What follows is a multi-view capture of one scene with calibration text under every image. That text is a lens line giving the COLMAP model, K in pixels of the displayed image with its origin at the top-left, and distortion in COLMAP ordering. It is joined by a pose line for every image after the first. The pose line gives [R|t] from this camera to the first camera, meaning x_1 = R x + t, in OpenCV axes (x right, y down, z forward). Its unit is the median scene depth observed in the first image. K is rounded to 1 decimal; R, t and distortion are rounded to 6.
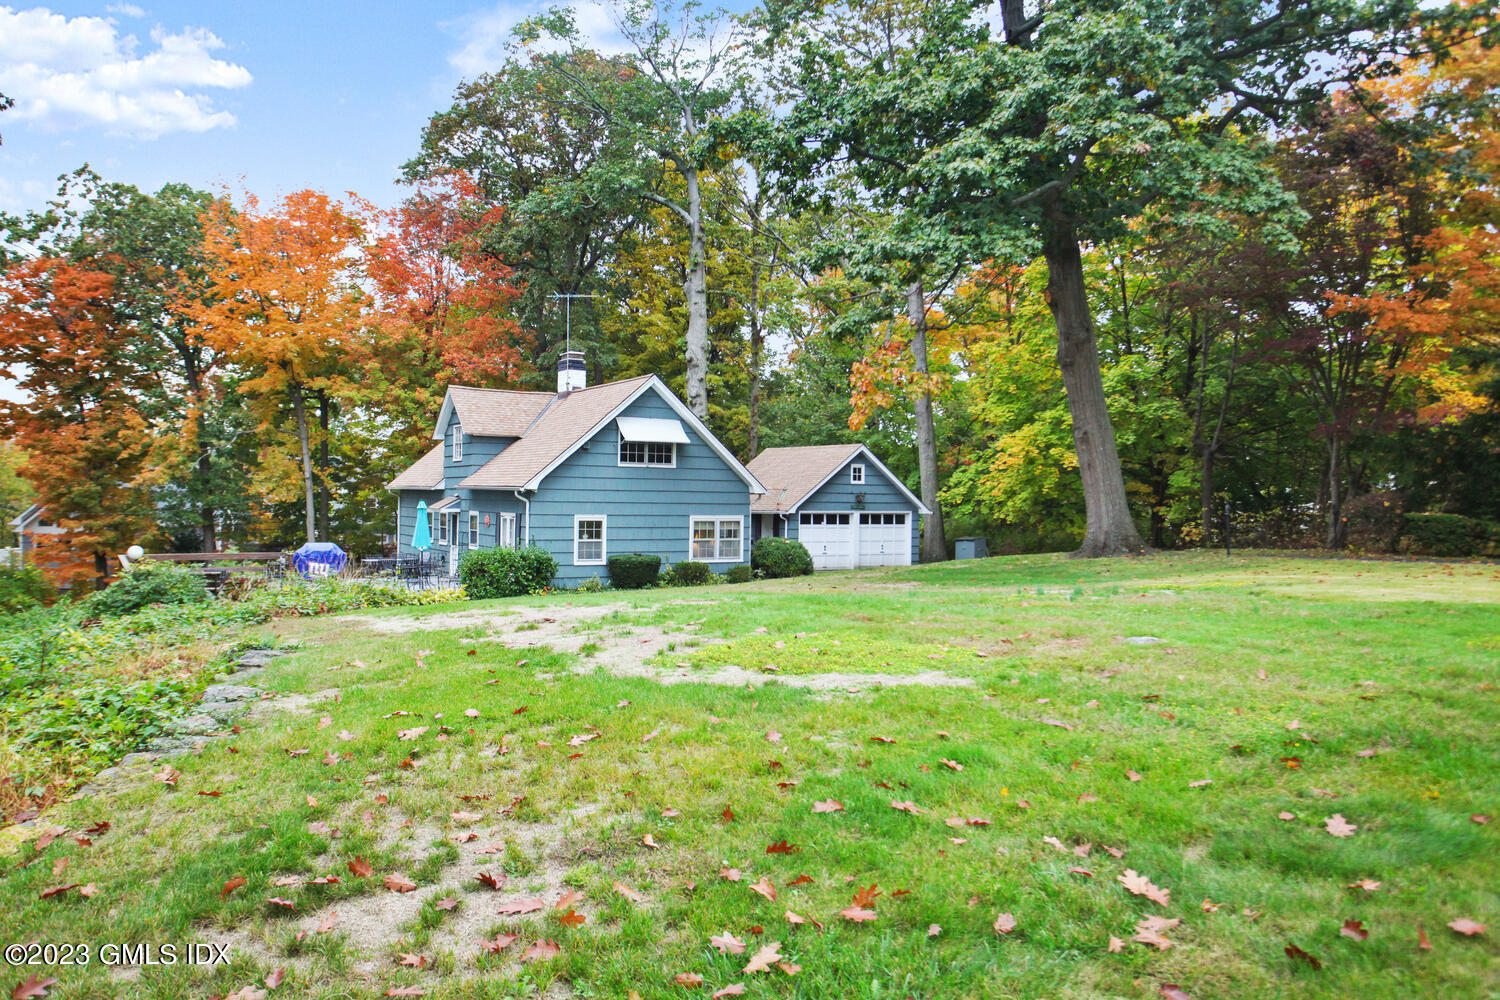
lens RADIAL K [[1022.8, 0, 750.0], [0, 1022.8, 500.0], [0, 0, 1]] dist [0.036742, -0.000440]
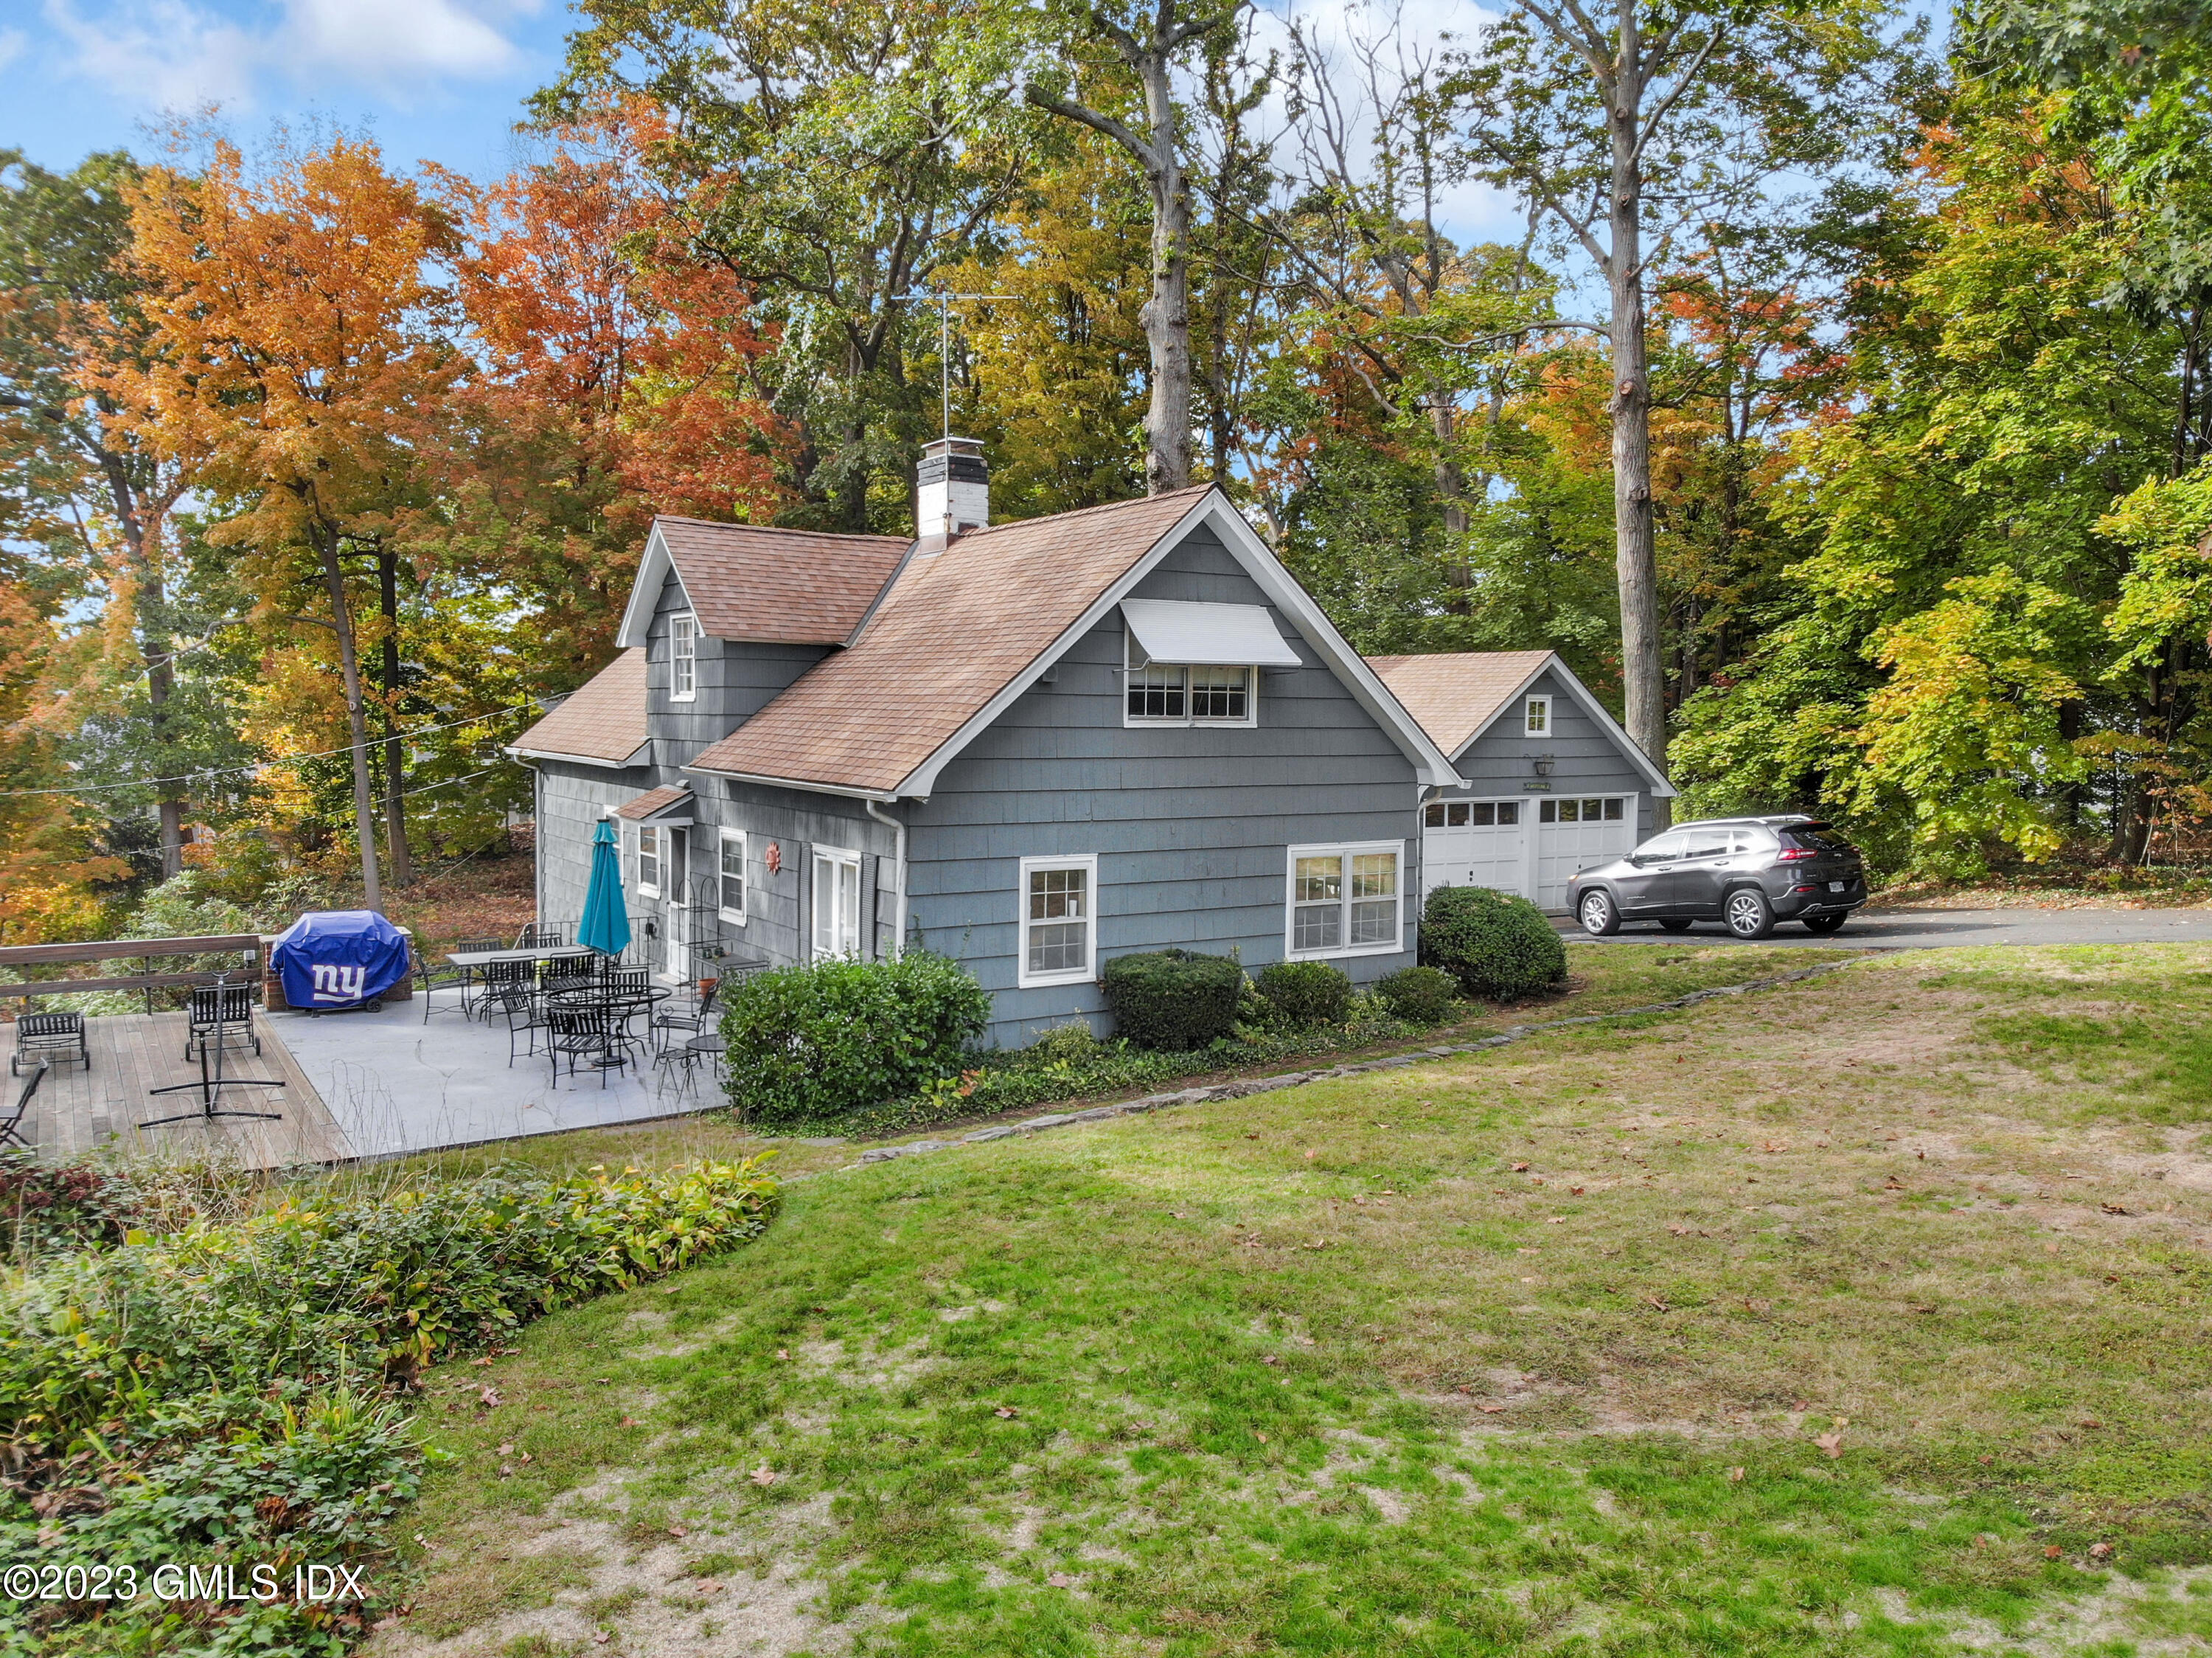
lens RADIAL K [[1539.5, 0, 1152.6], [0, 1539.5, 791.6], [0, 0, 1]] dist [0.189852, -0.339206]
pose [[0.998999, -0.006404, 0.044263, -0.101977], [0.004238, 0.998797, 0.048858, -0.026288], [-0.044522, -0.048621, 0.997824, 0.294926]]
